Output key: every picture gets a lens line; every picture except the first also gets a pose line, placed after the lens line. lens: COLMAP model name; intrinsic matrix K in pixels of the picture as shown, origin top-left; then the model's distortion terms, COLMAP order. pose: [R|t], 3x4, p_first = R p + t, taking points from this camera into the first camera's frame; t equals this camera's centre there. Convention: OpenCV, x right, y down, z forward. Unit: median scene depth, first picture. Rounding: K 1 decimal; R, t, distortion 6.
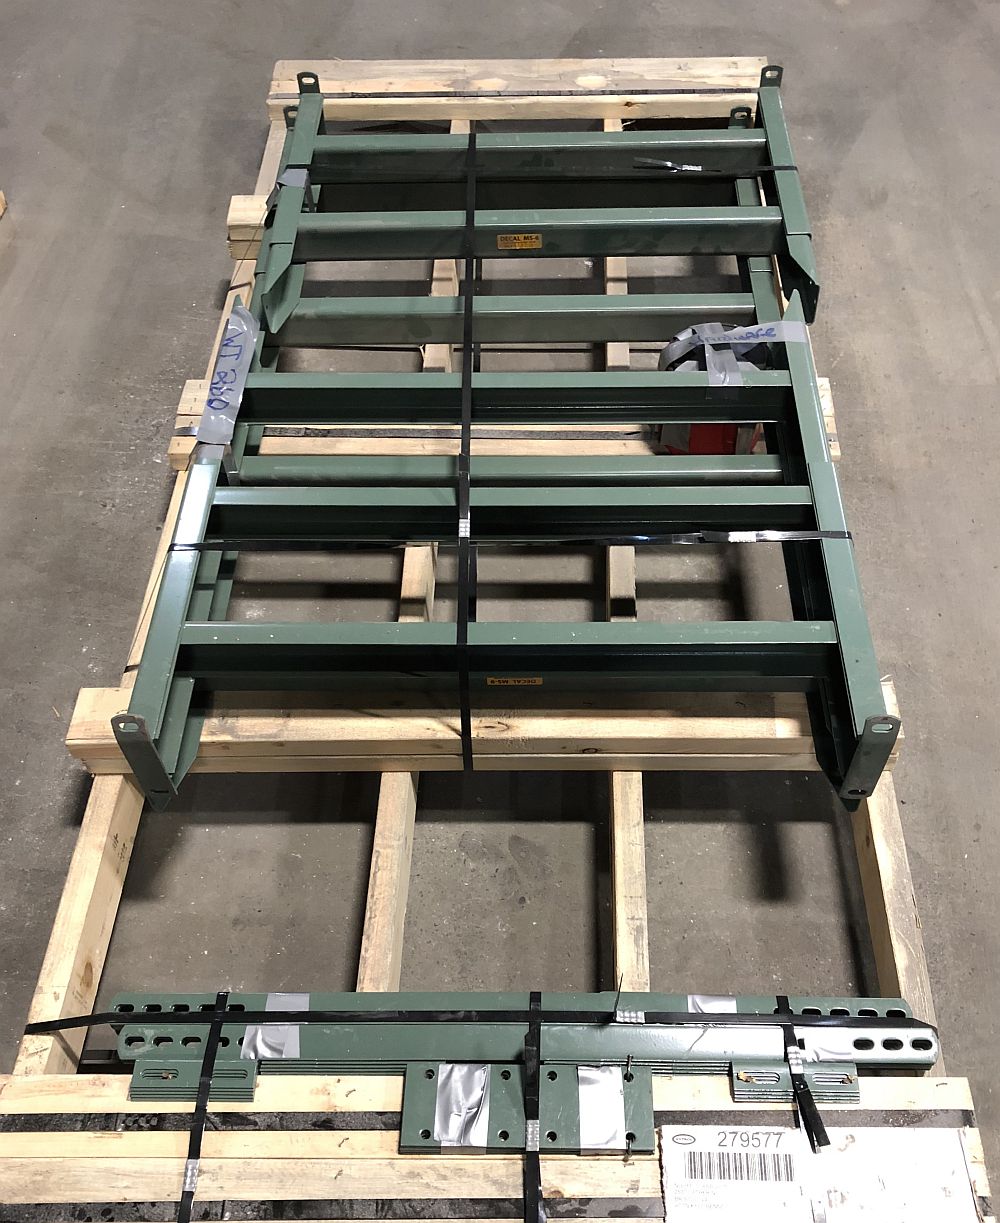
lens RADIAL K [[1144.4, 0, 500.8], [0, 1144.4, 612.7], [0, 0, 1]] dist [0.014887, 0.000000]
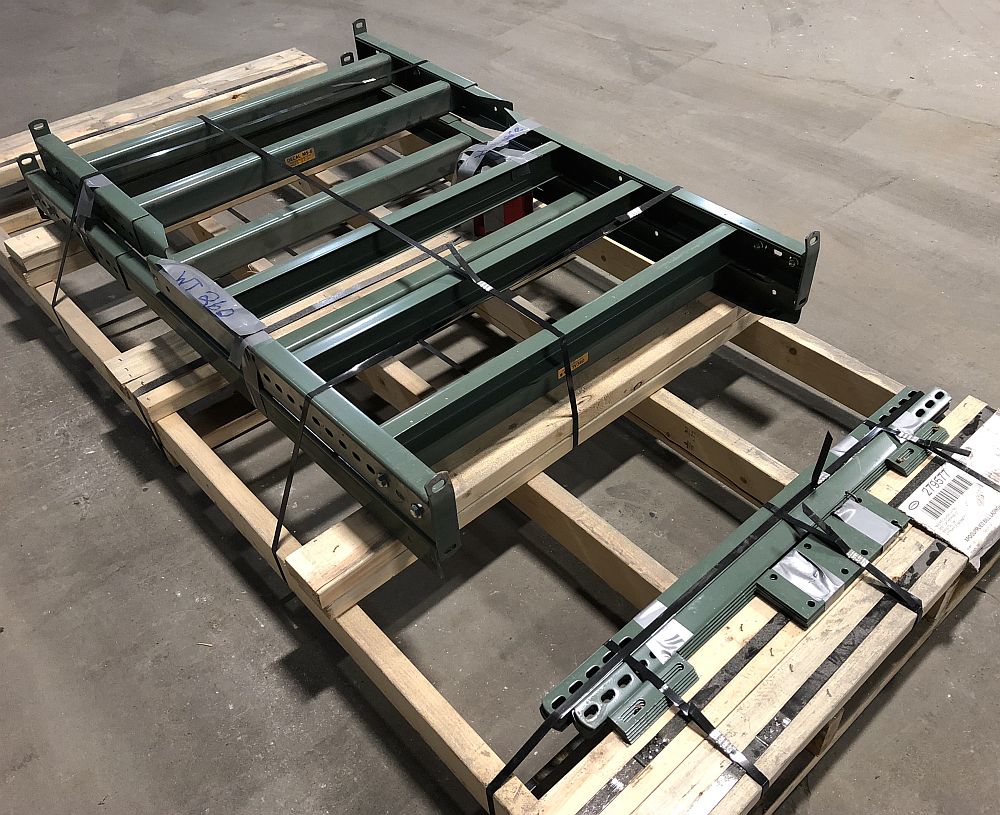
lens RADIAL K [[883.6, 0, 504.7], [0, 883.6, 351.5], [0, 0, 1]] dist [0.017525, 0.007723]
pose [[0.747579, -0.437075, 0.500092, -0.608043], [0.529816, 0.846506, -0.052176, 0.060647], [-0.400526, 0.303963, 0.864399, 0.138254]]
